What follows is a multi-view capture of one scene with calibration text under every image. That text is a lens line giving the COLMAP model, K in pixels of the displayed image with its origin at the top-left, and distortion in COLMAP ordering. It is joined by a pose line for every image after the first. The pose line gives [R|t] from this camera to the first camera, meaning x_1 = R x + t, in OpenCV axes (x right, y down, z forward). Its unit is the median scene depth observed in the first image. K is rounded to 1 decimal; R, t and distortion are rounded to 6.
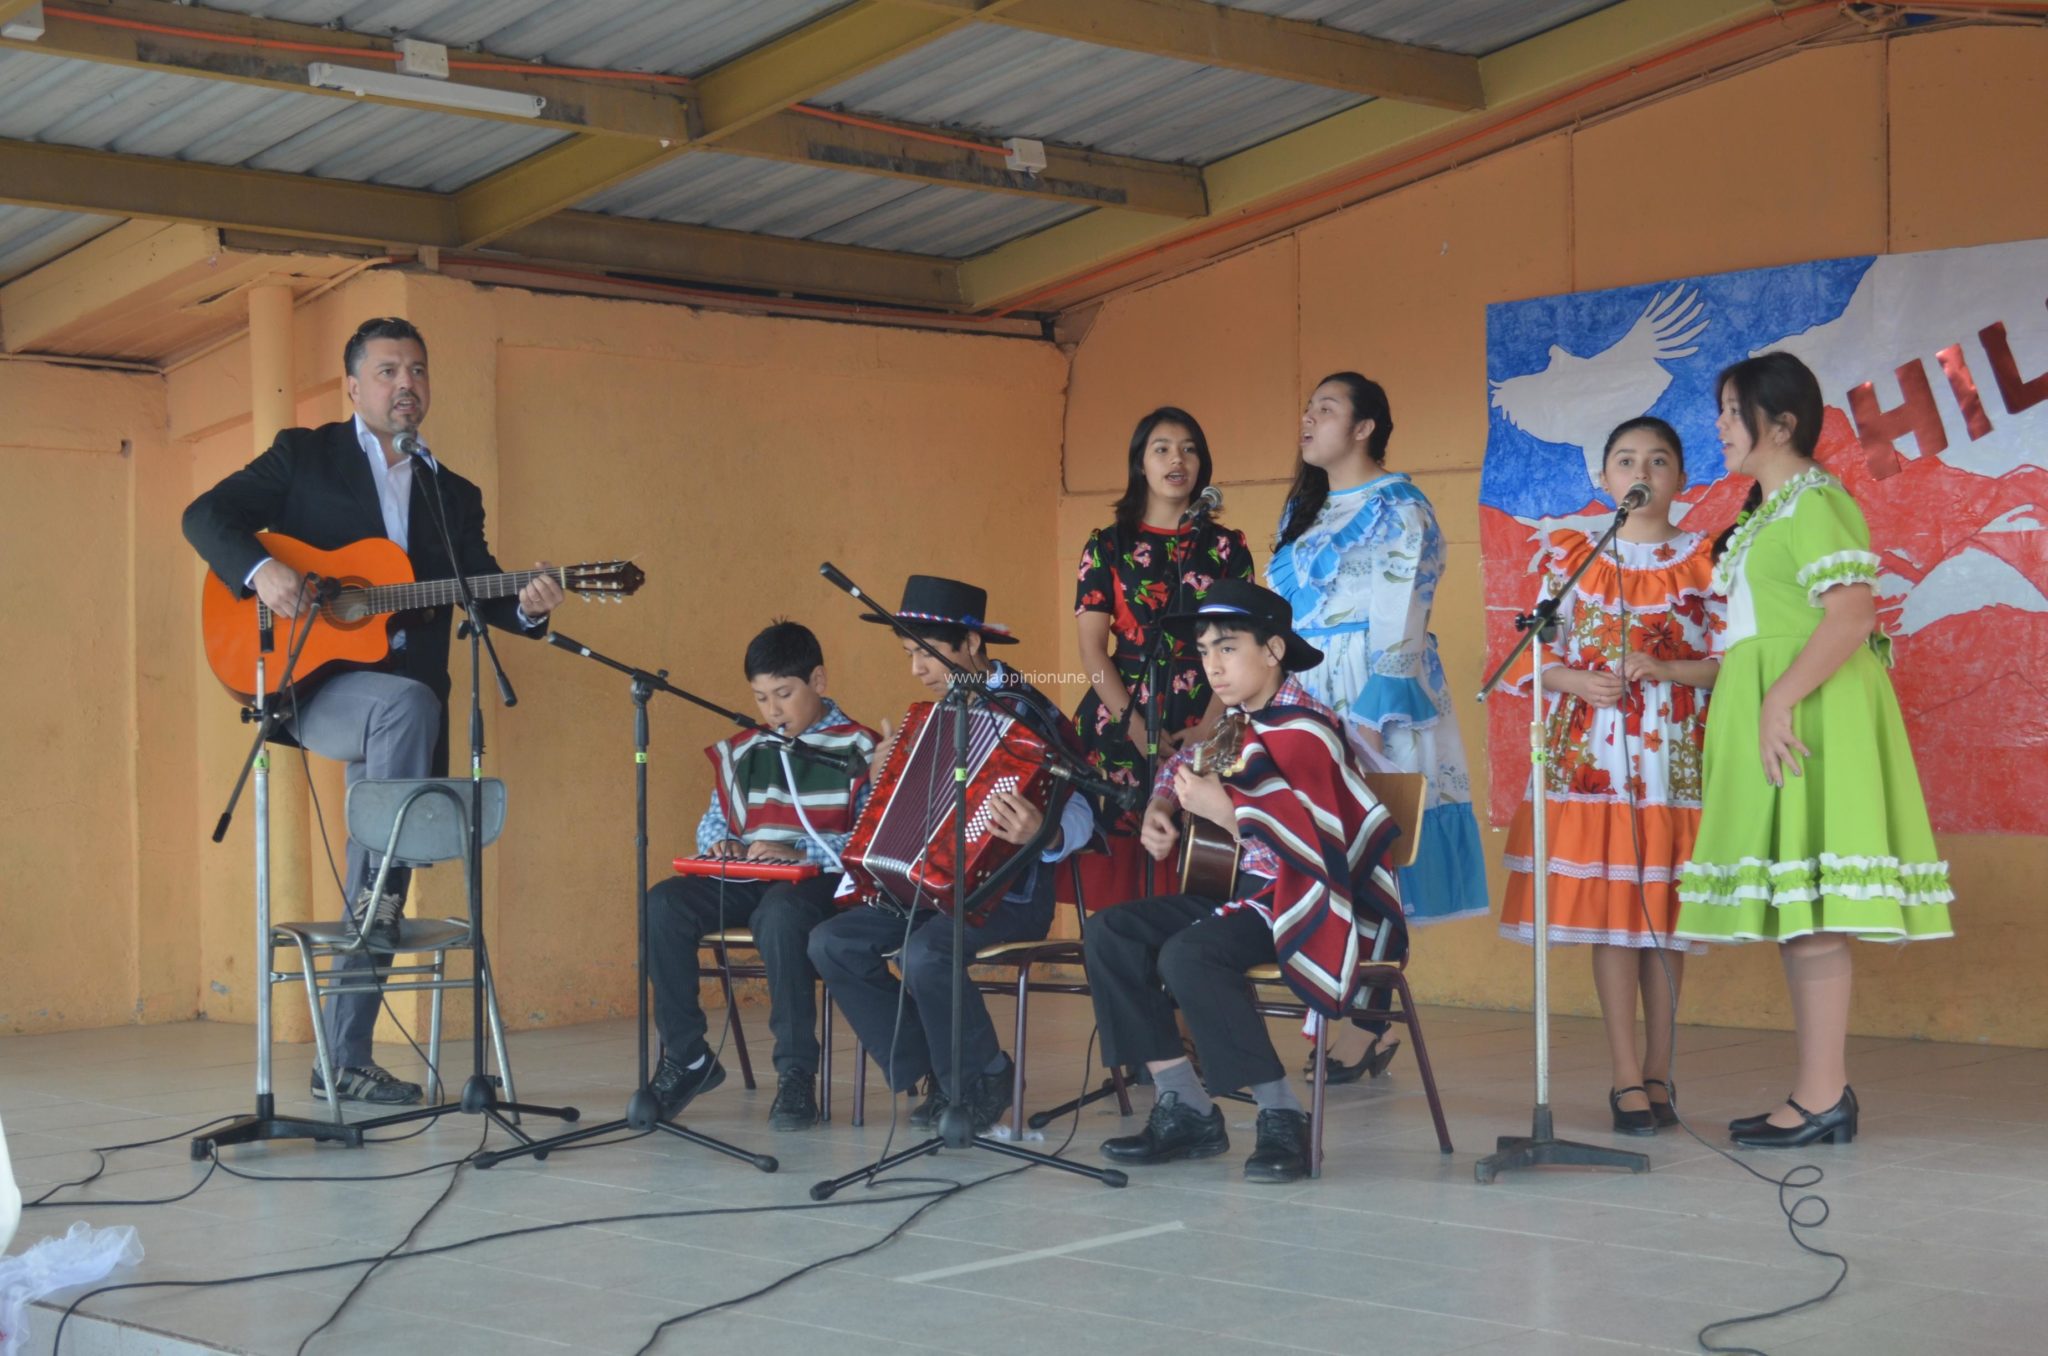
lens RADIAL K [[3307.8, 0, 1032.7], [0, 3307.8, 675.4], [0, 0, 1]] dist [0.000980, 0.000000]
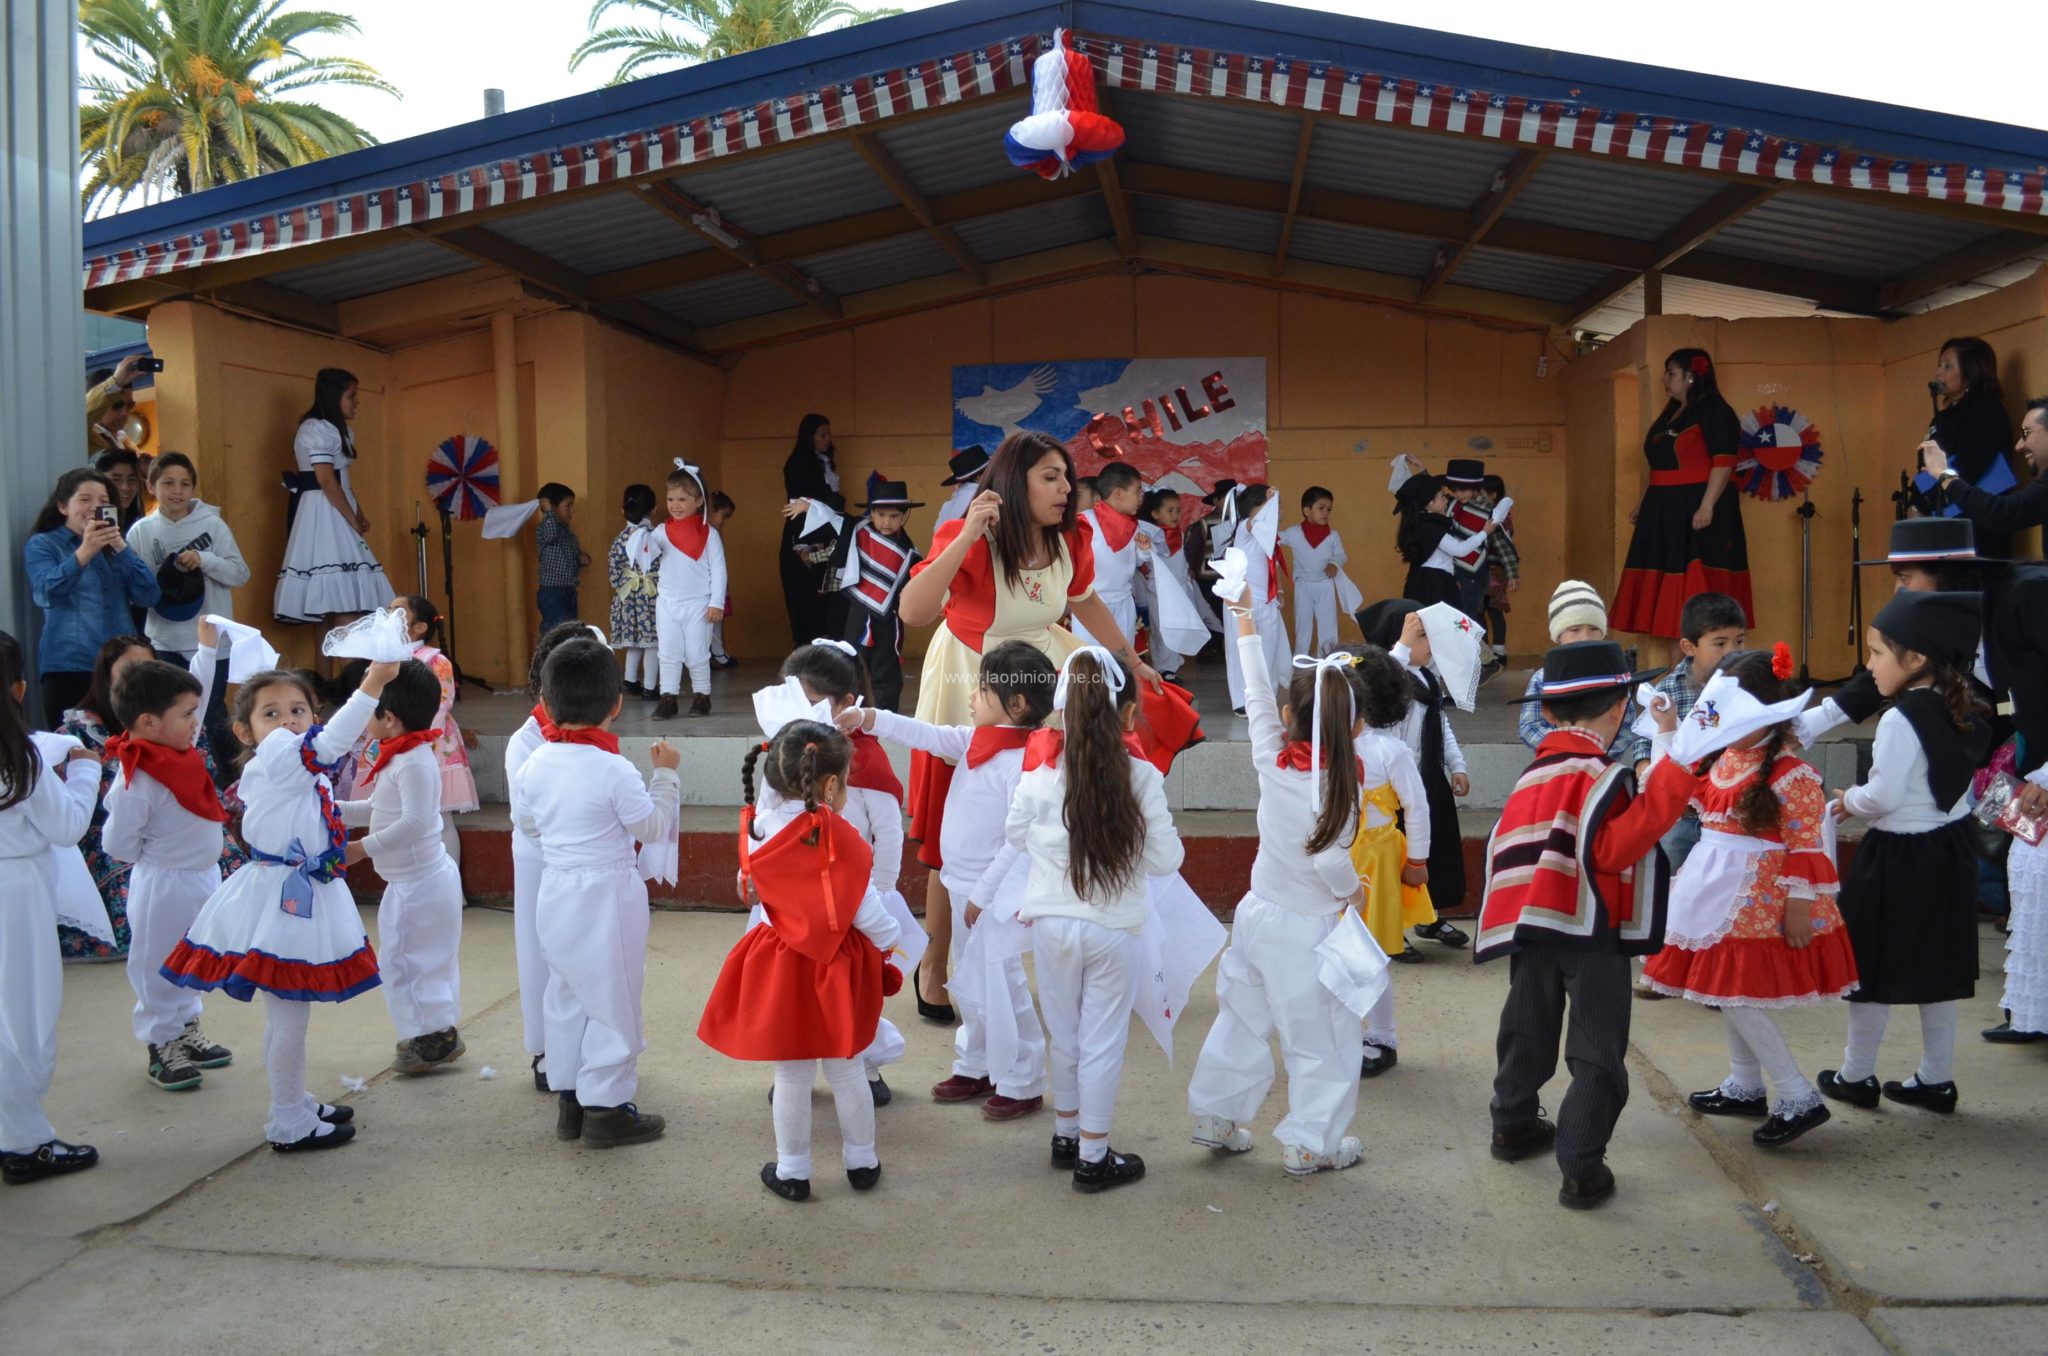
lens RADIAL K [[1631.0, 0, 1036.8], [0, 1631.0, 675.0], [0, 0, 1]] dist [-0.079338, 0.005867]
pose [[0.802434, -0.036242, 0.595639, -0.568182], [-0.001568, 0.998023, 0.062838, 0.040911], [-0.596739, -0.051357, 0.800790, 0.003108]]
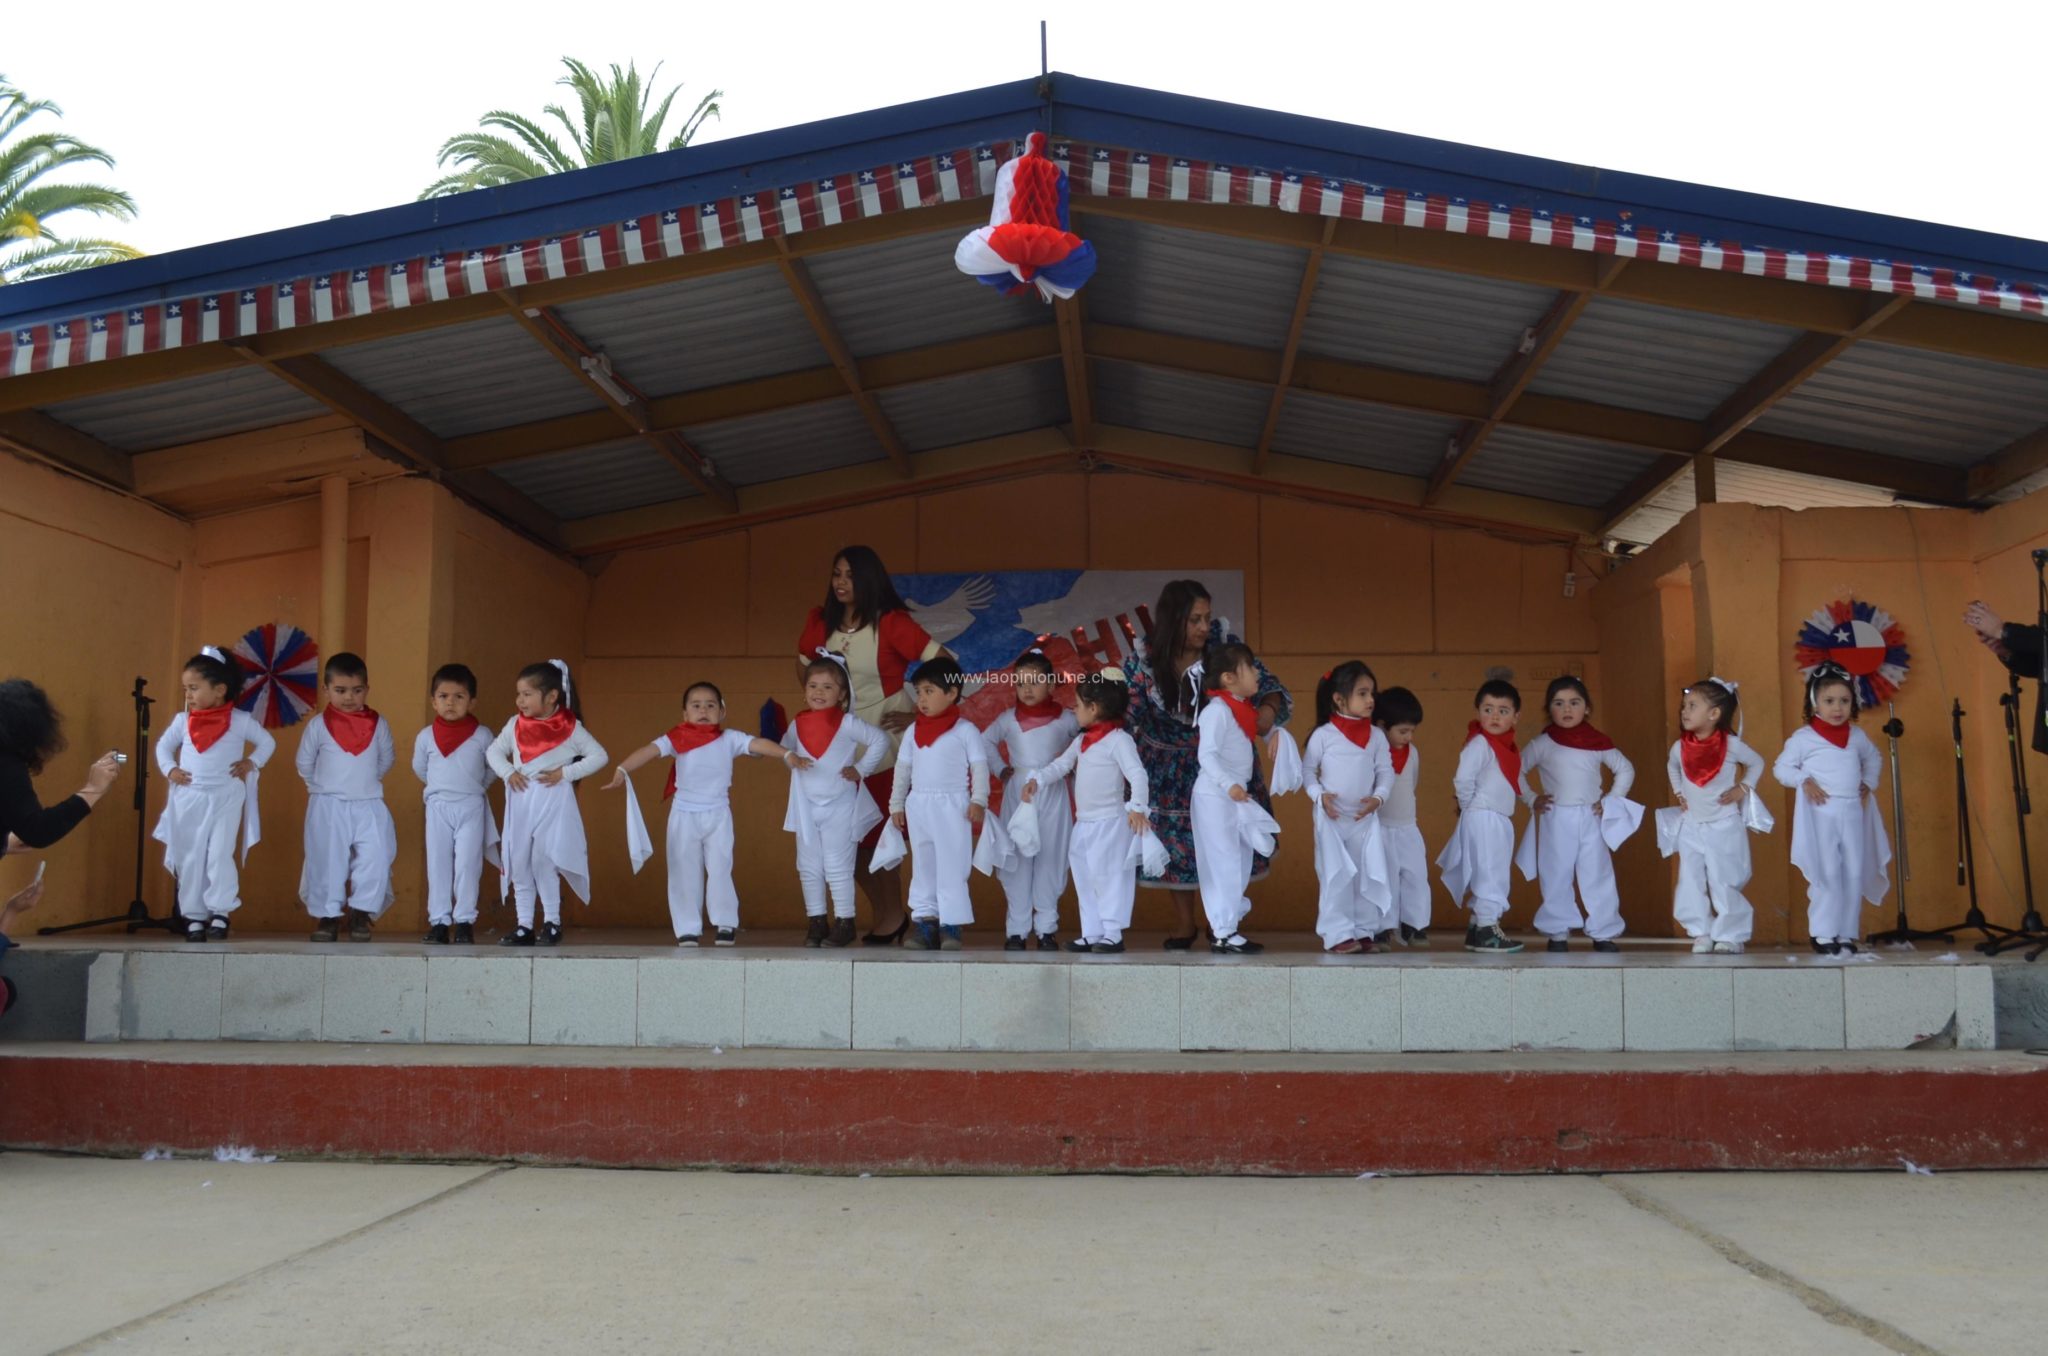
lens RADIAL K [[2011.5, 0, 1040.6], [0, 2011.5, 667.4], [0, 0, 1]] dist [-0.061519, 0.000000]
pose [[0.765738, 0.086668, 0.637287, -0.596565], [-0.012425, 0.992687, -0.120071, 0.094833], [-0.643033, 0.084025, 0.761215, 0.011642]]
